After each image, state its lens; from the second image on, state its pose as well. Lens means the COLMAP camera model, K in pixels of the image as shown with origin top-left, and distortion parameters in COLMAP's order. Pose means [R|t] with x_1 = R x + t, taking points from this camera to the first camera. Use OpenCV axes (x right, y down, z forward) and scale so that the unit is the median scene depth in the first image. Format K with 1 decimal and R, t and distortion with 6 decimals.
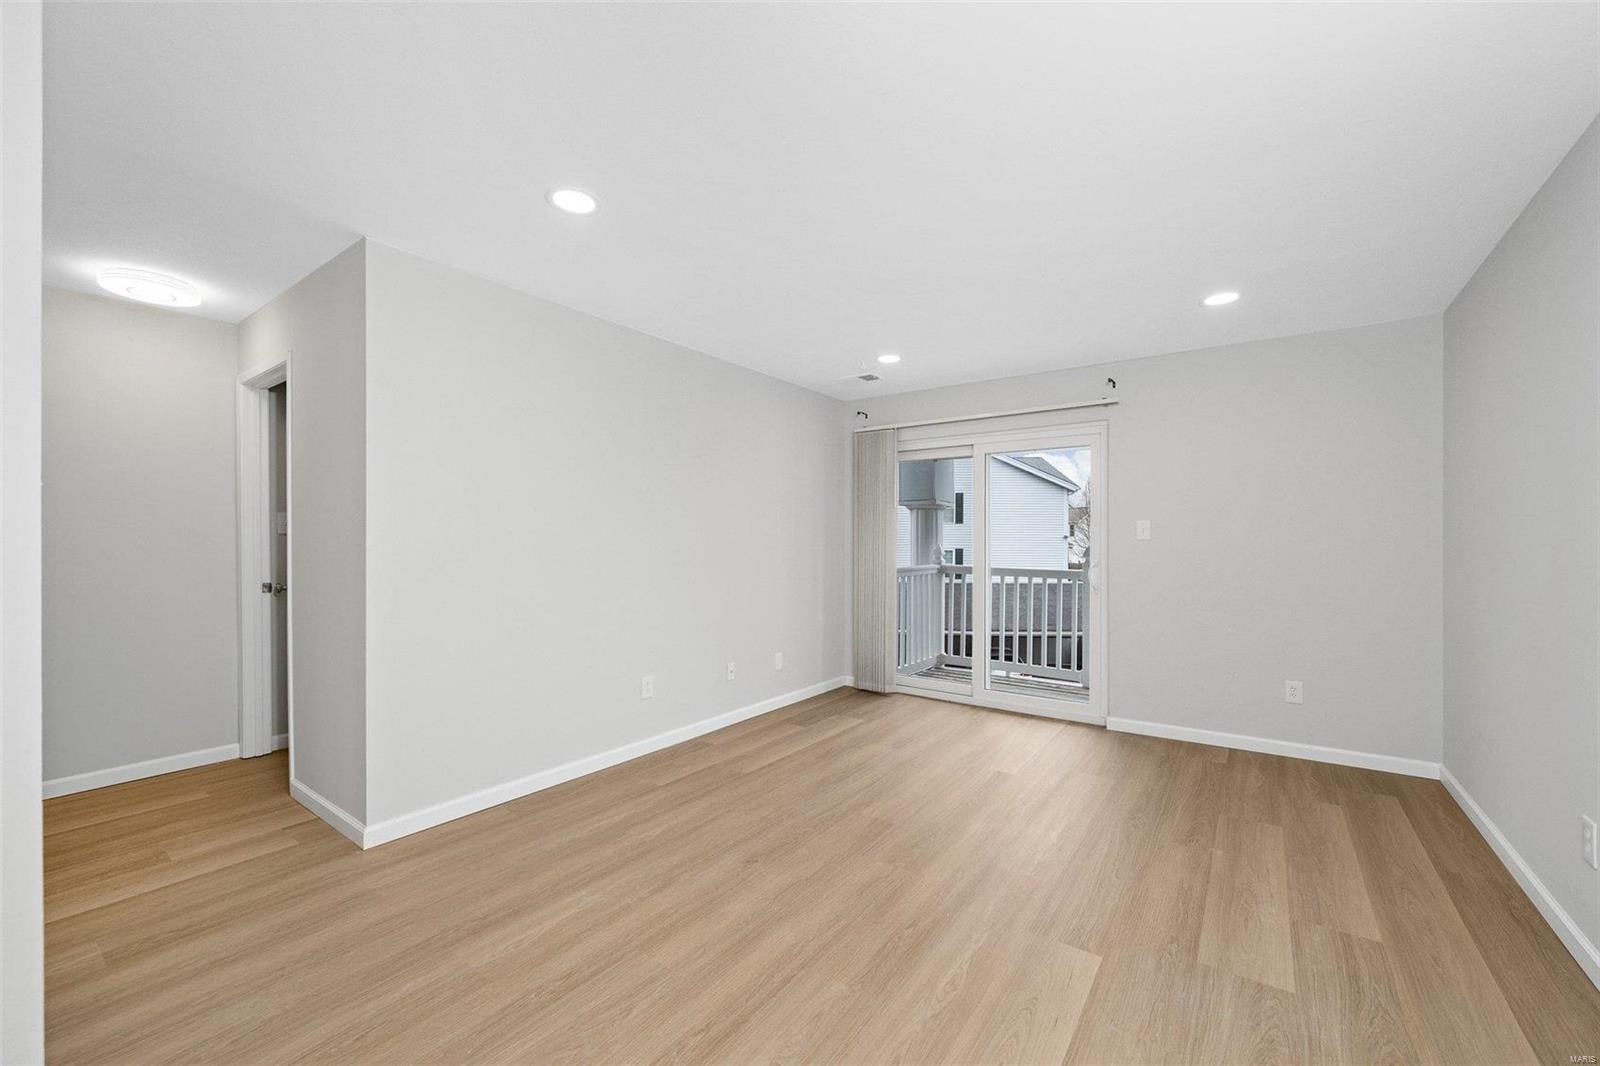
lens RADIAL K [[635.0, 0, 806.4], [0, 635.0, 544.4], [0, 0, 1]] dist [-0.000263, -0.000016]
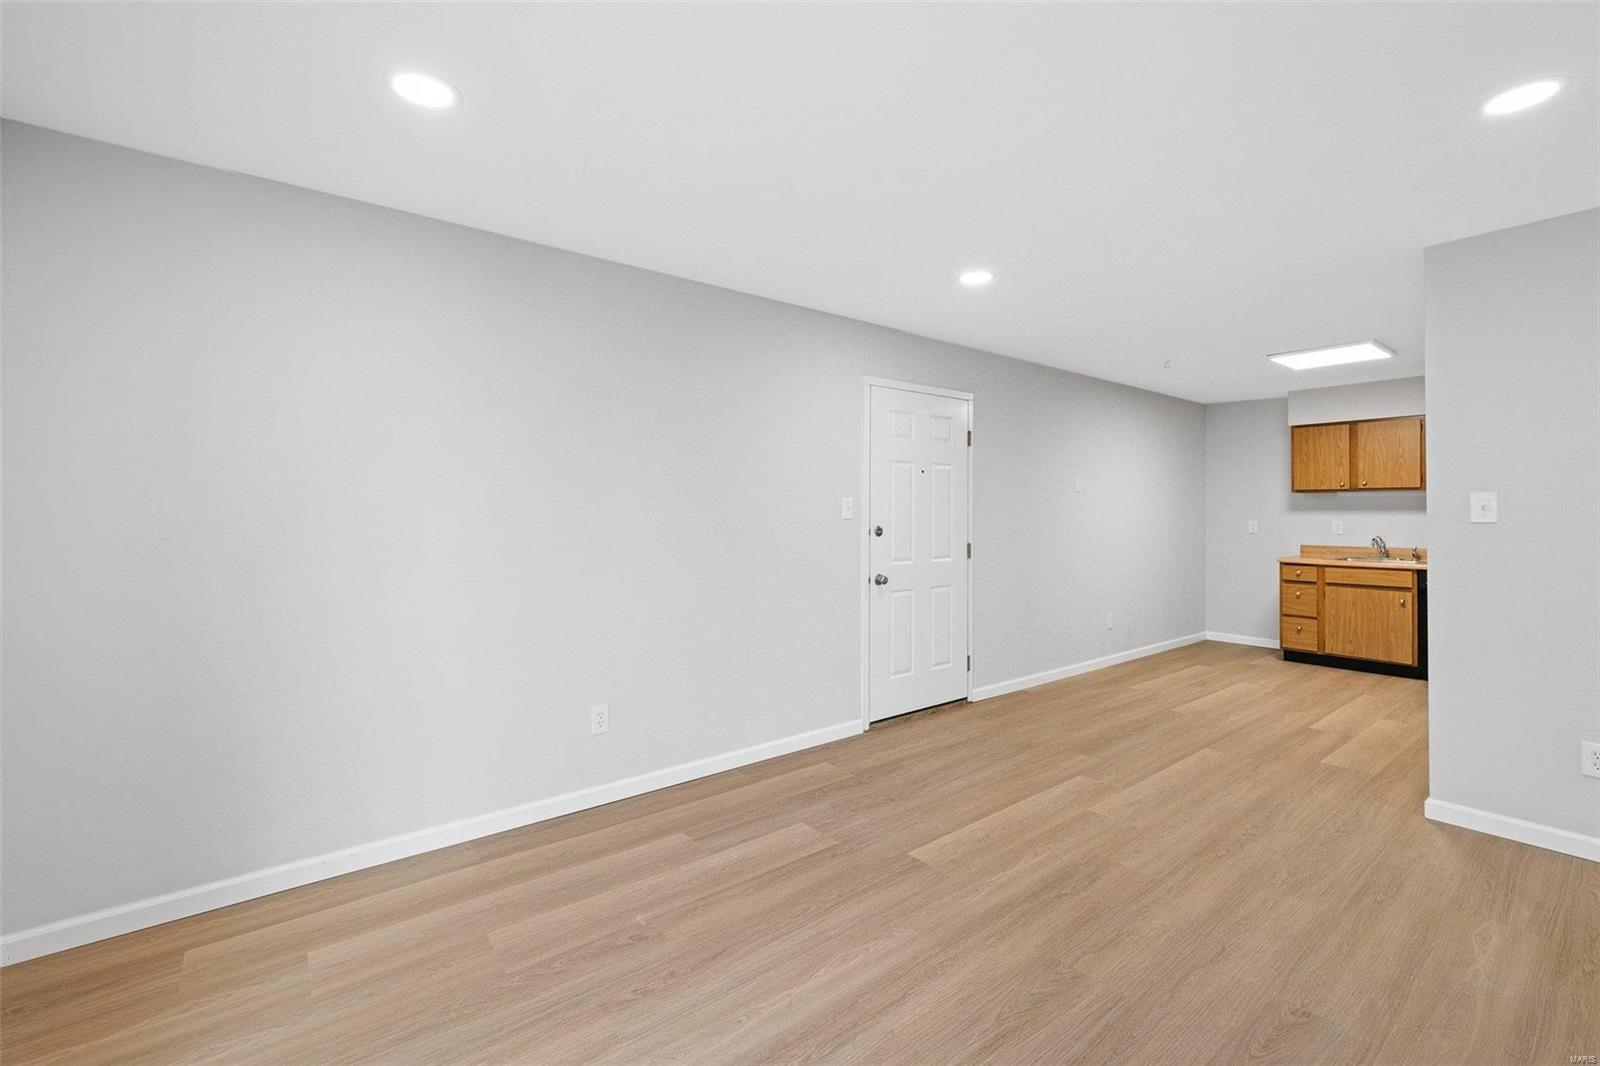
lens RADIAL K [[689.9, 0, 802.6], [0, 689.9, 506.1], [0, 0, 1]] dist [-0.000163, -0.000119]
pose [[-0.962898, -0.001936, 0.269858, 0.205995], [-0.002283, 0.999997, -0.000973, -0.033185], [-0.269856, -0.001553, -0.962900, 1.679143]]
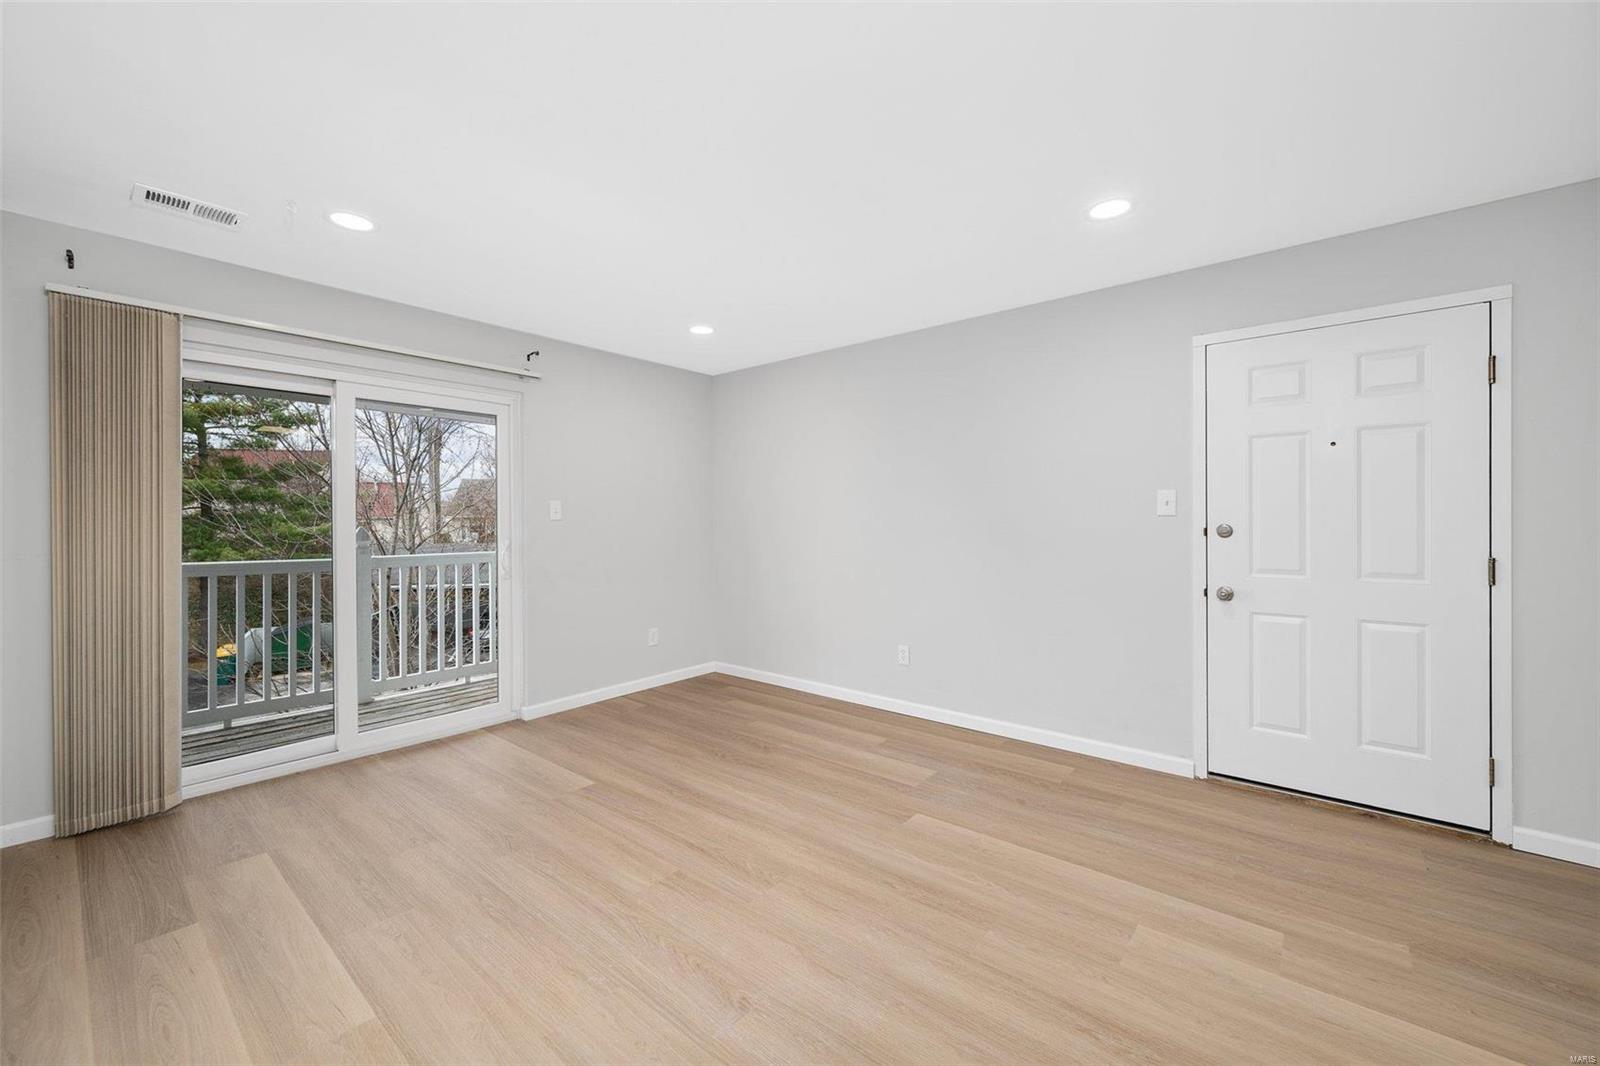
lens RADIAL K [[632.3, 0, 805.4], [0, 632.3, 524.0], [0, 0, 1]] dist [-0.000884, -0.000224]
pose [[0.070293, -0.006918, 0.997502, -0.670346], [0.009842, 0.999932, 0.006242, -0.004821], [-0.997478, 0.009378, 0.070356, 0.802782]]
